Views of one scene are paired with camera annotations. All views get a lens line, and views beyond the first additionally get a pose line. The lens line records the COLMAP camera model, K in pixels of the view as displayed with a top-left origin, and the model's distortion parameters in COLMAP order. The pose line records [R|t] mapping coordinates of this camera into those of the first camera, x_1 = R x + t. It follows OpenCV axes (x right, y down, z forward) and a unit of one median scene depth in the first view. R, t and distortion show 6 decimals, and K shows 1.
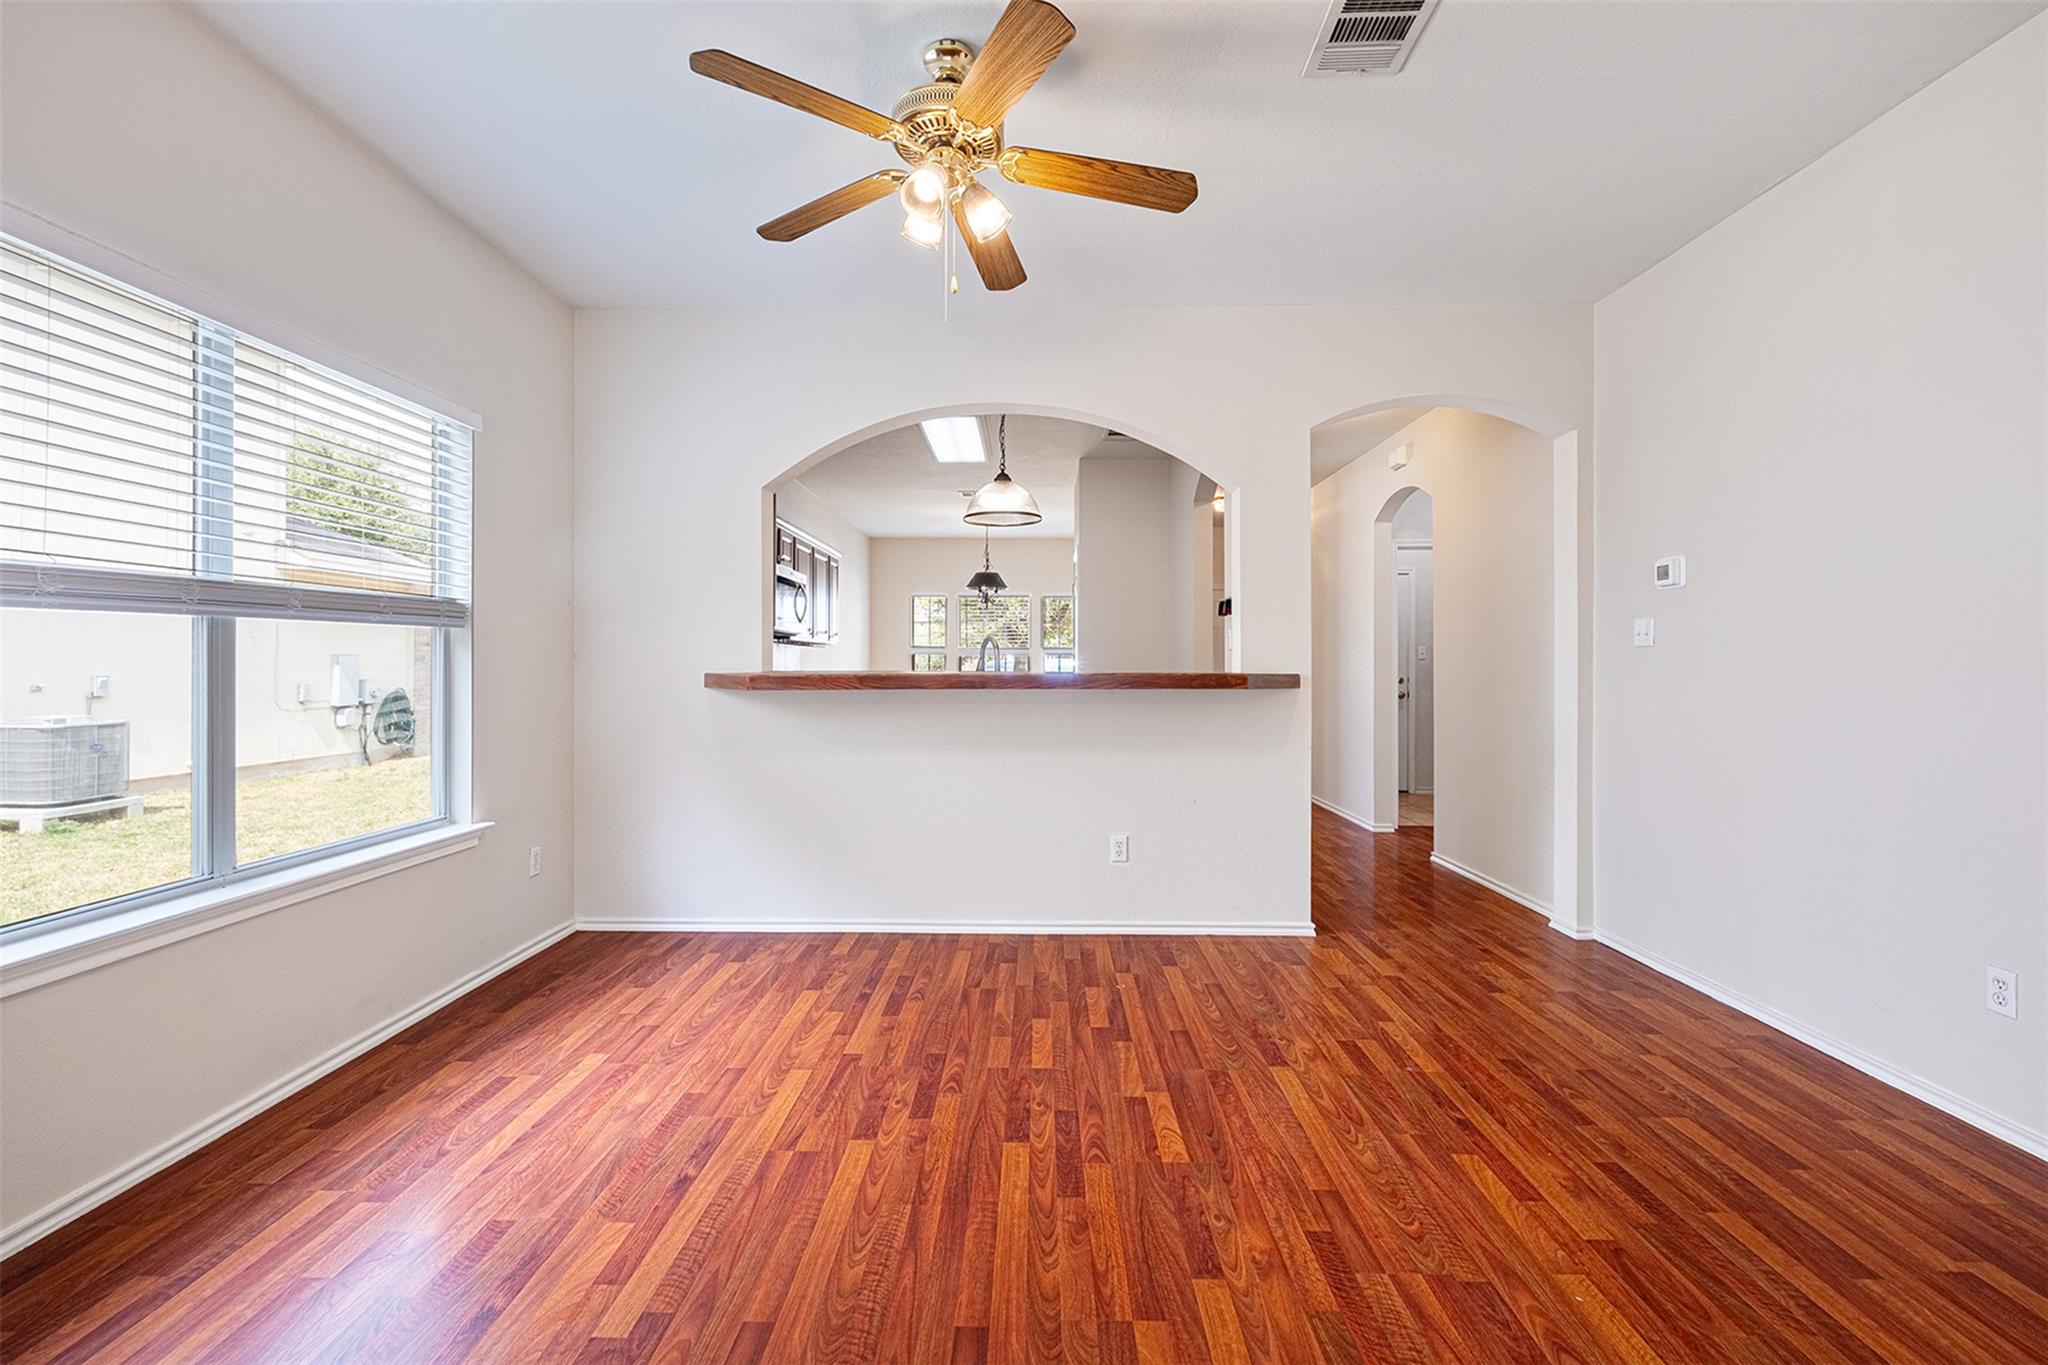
lens RADIAL K [[889.2, 0, 1019.2], [0, 889.2, 659.5], [0, 0, 1]] dist [0.001505, -0.004094]
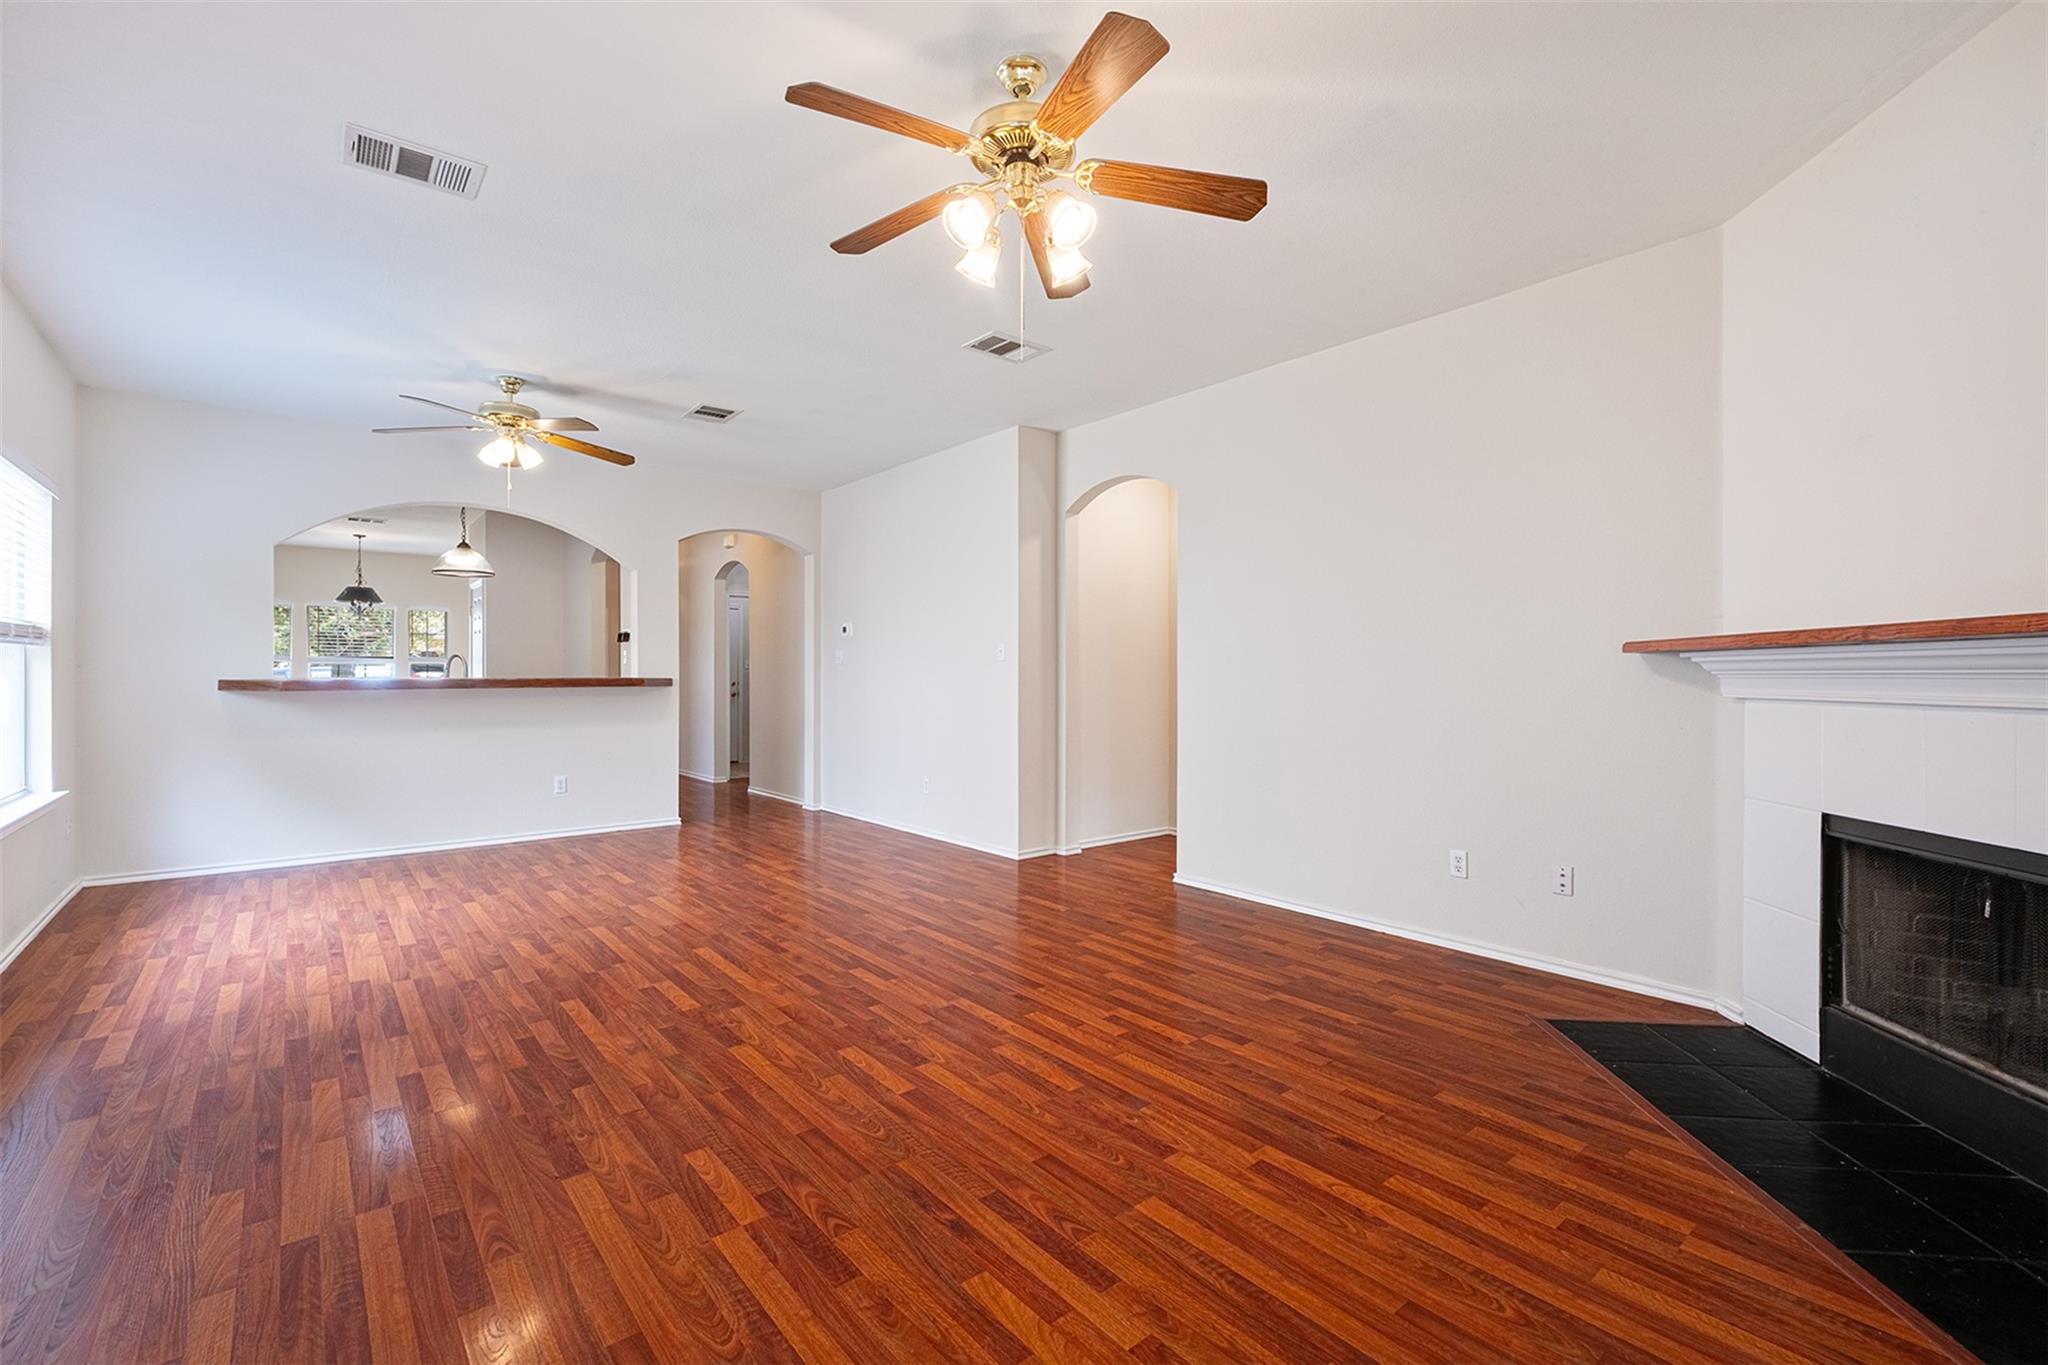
lens RADIAL K [[889.2, 0, 1016.6], [0, 889.2, 672.3], [0, 0, 1]] dist [0.001505, -0.004094]
pose [[0.761142, -0.001122, 0.648585, -0.520180], [-0.002159, 0.999989, 0.004264, -0.006443], [-0.648582, -0.004646, 0.761131, -1.328622]]
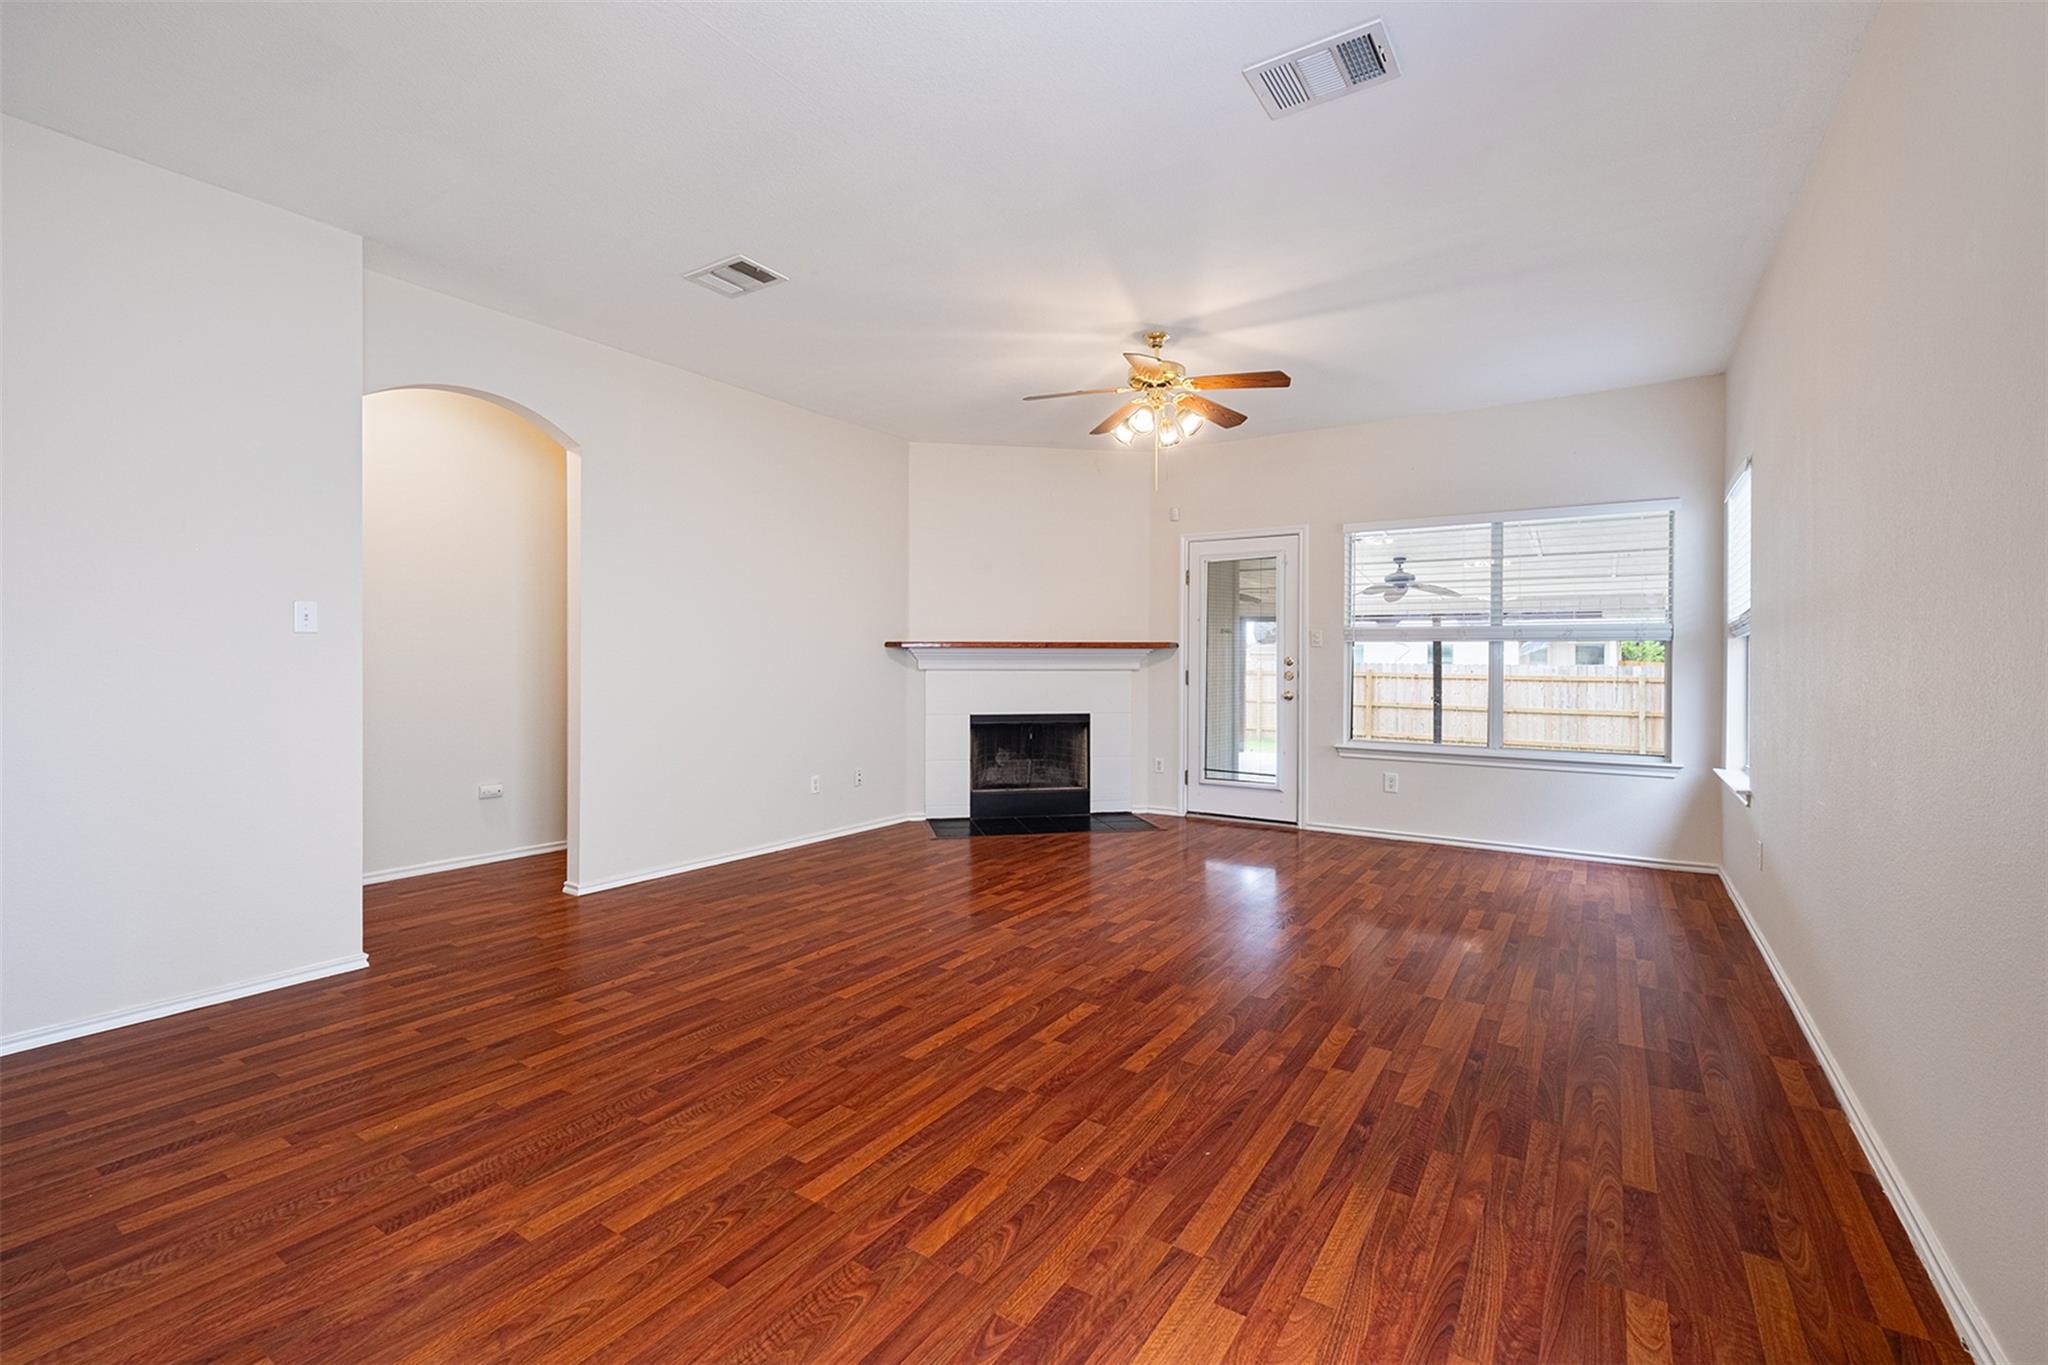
lens RADIAL K [[889.2, 0, 1019.4], [0, 889.2, 664.4], [0, 0, 1]] dist [0.001505, -0.004094]
pose [[-0.846485, -0.008320, 0.532348, -0.621001], [-0.008264, 0.999963, 0.002488, 0.006864], [-0.532348, -0.002293, -0.846522, 1.160700]]
